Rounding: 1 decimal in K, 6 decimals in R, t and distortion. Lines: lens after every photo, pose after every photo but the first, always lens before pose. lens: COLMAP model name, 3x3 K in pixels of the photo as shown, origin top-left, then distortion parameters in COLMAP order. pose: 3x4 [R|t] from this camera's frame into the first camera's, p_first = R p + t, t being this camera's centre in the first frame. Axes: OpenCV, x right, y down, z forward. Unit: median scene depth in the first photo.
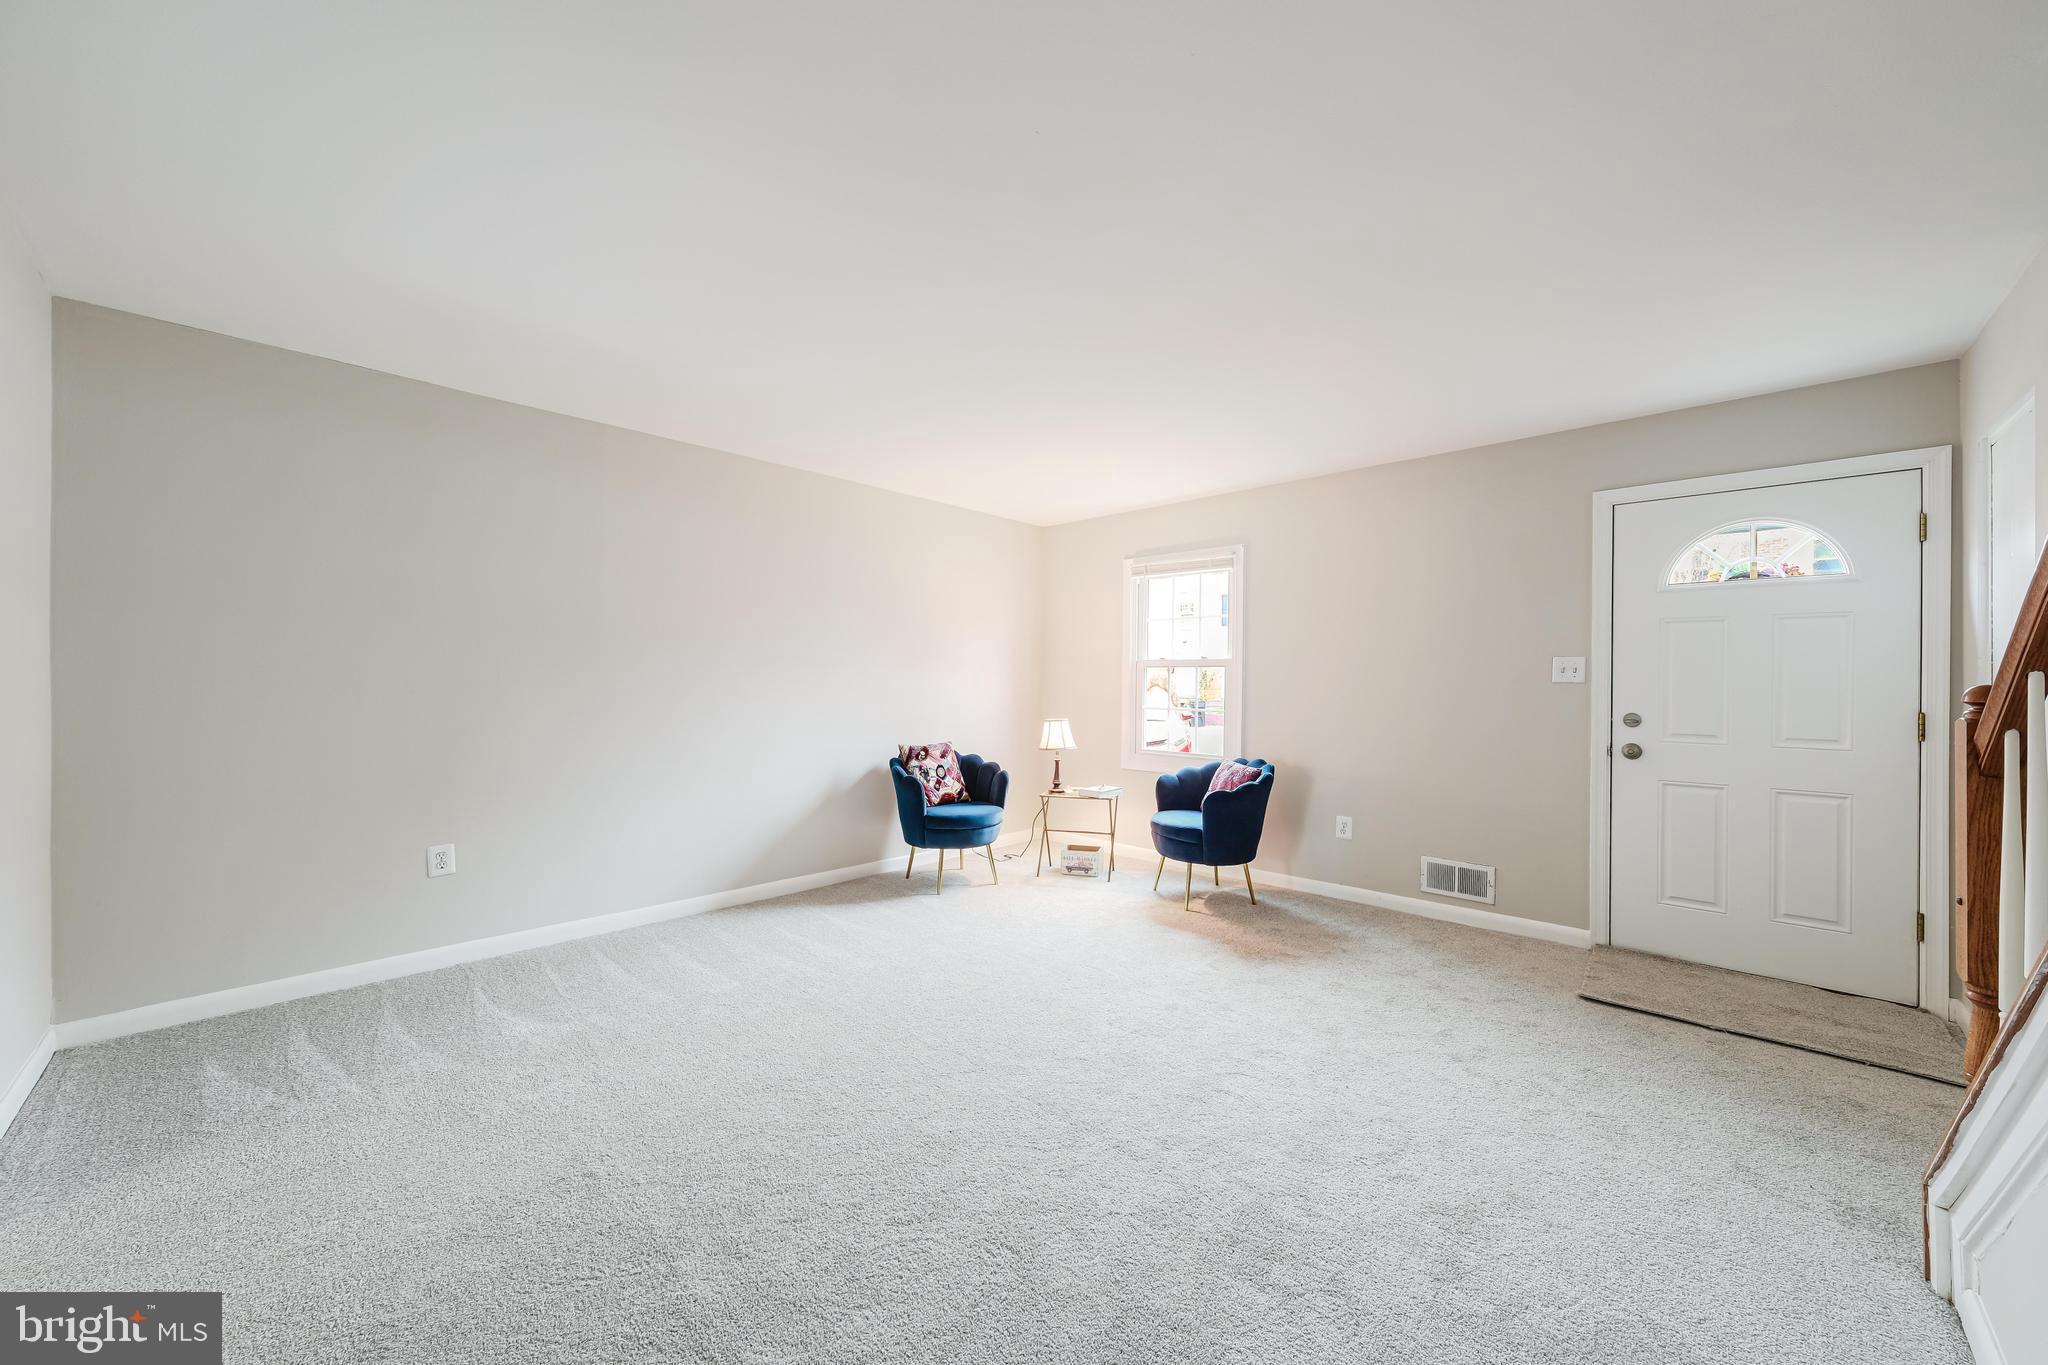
lens RADIAL K [[710.4, 0, 1024.0], [0, 710.4, 682.5], [0, 0, 1]] dist [-0.013083, 0.000008]
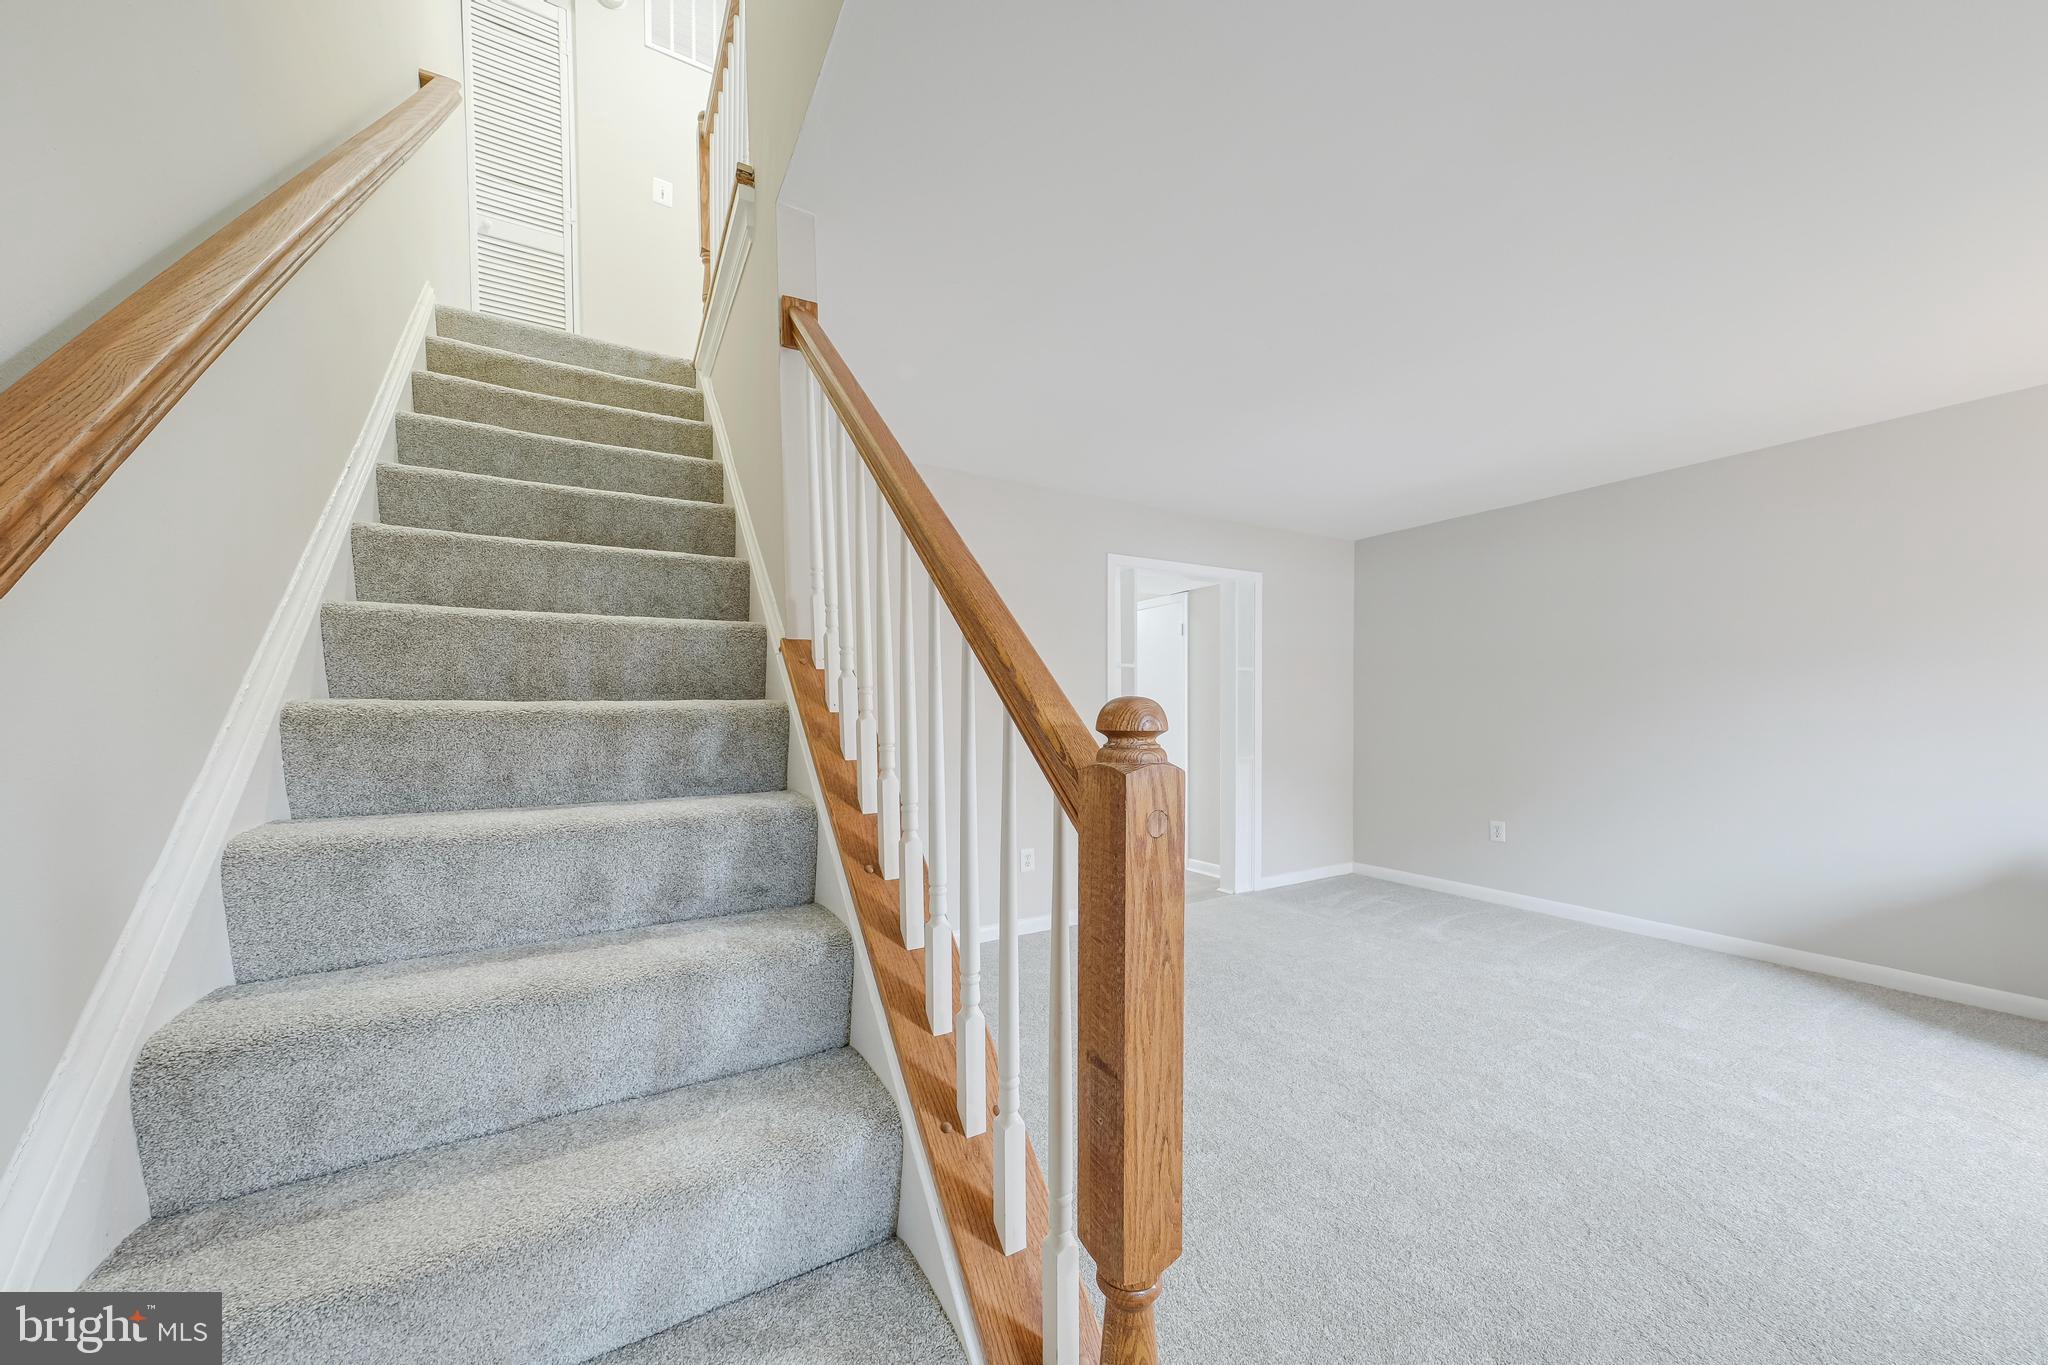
lens RADIAL K [[719.0, 0, 1028.3], [0, 719.0, 739.7], [0, 0, 1]] dist [-0.000218, -0.000032]
pose [[-0.289915, 0.026547, -0.956684, 0.685385], [0.011664, 0.999639, 0.024204, 0.009183], [0.956981, -0.004142, -0.290120, 0.378523]]
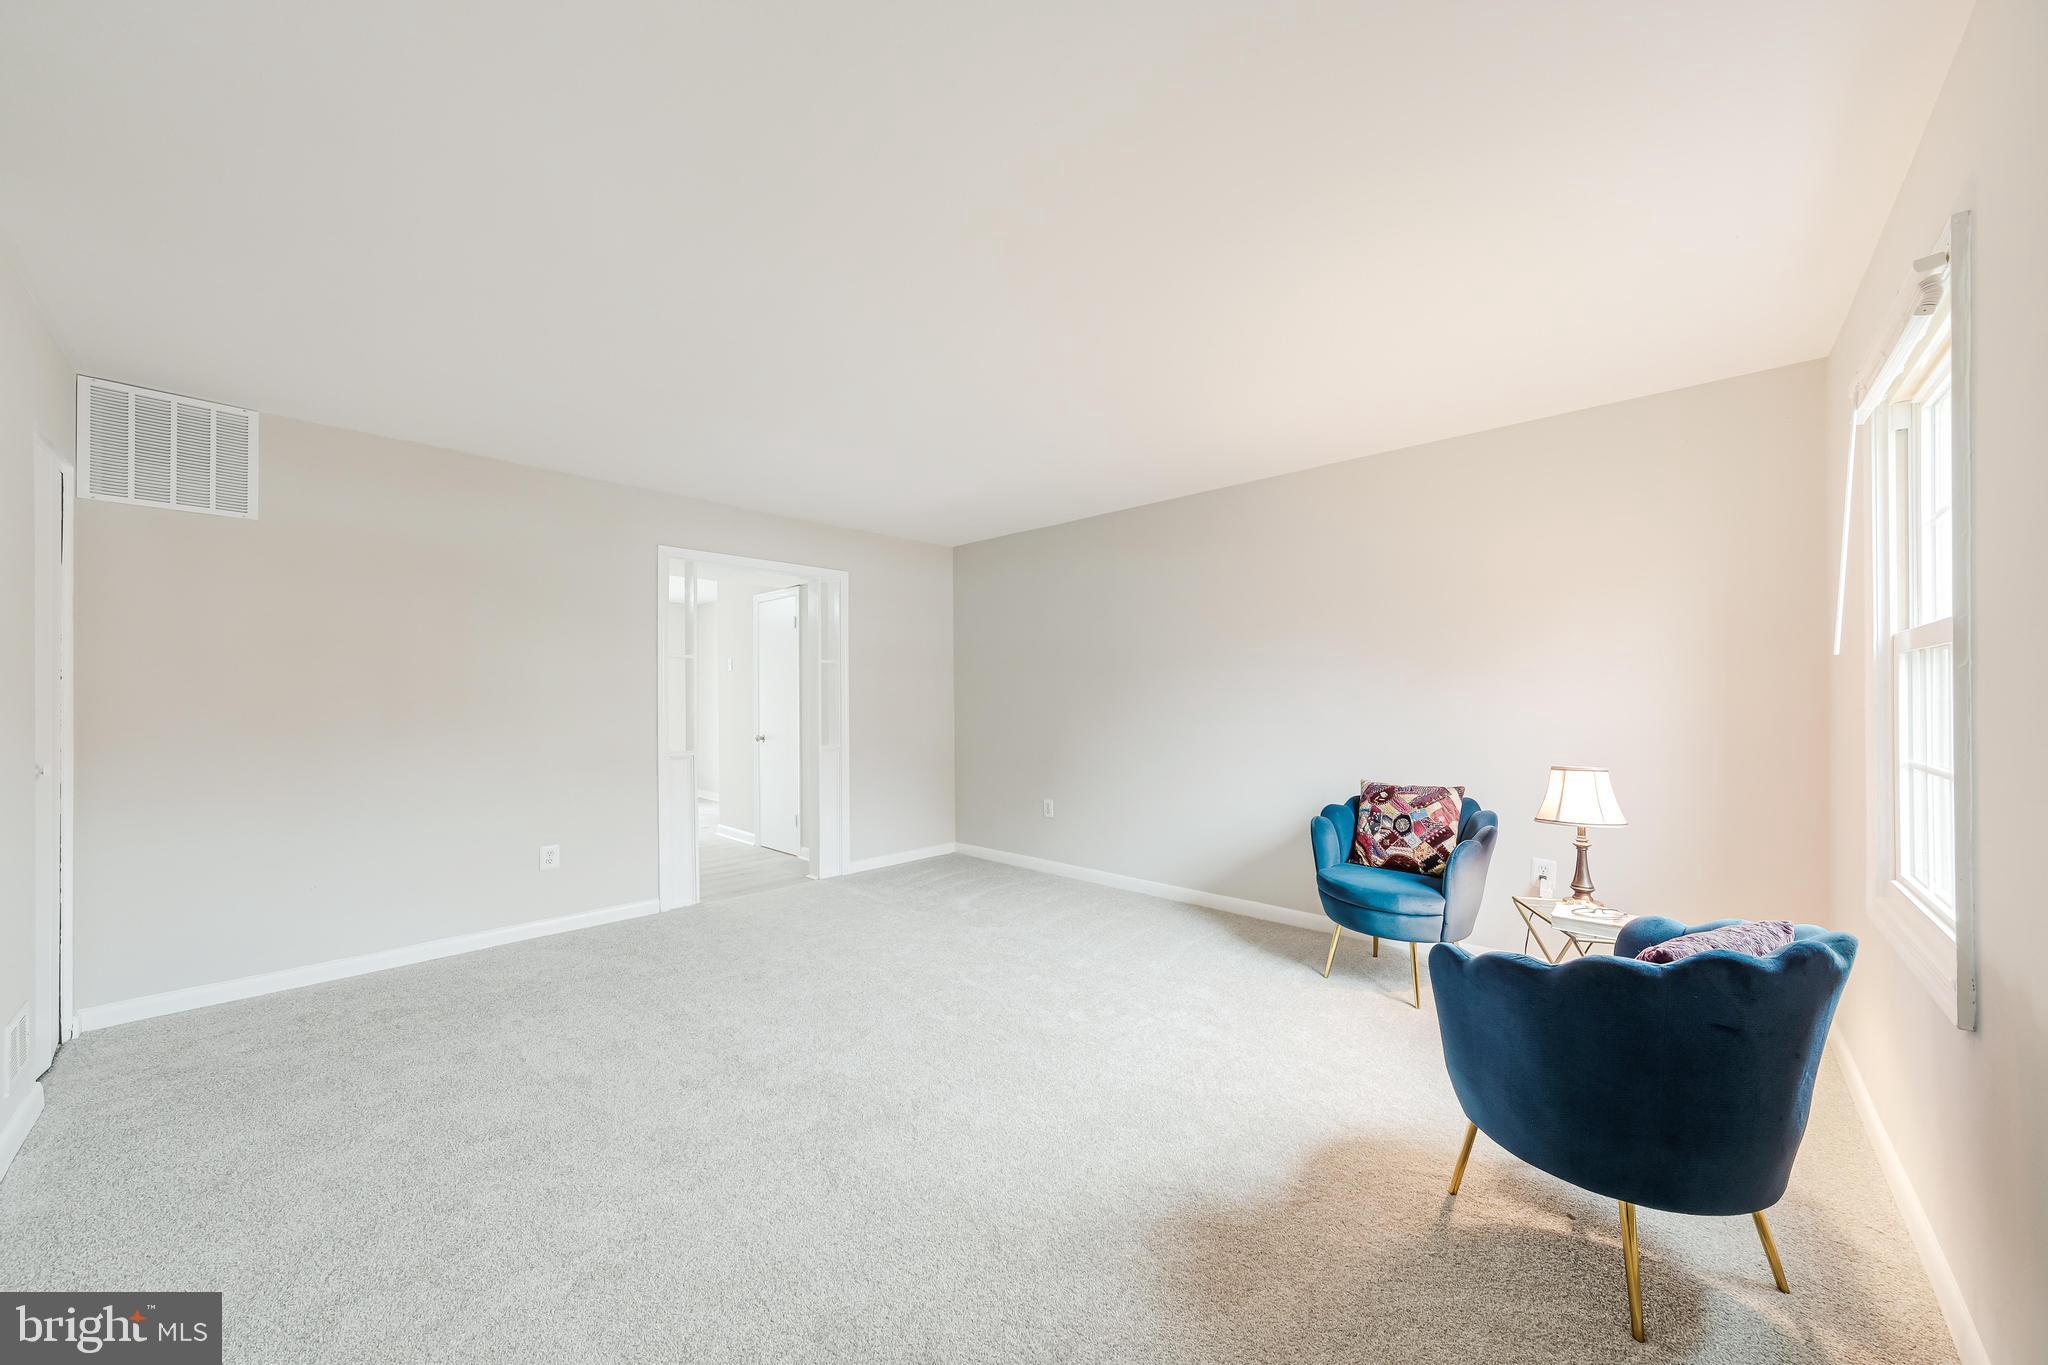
lens RADIAL K [[724.6, 0, 1058.2], [0, 724.6, 693.5], [0, 0, 1]] dist [-0.036415, 0.000020]
pose [[0.022022, -0.017537, -0.999604, 0.695856], [0.009075, 0.999808, -0.017340, 0.005320], [0.999716, -0.008690, 0.022176, 0.754258]]
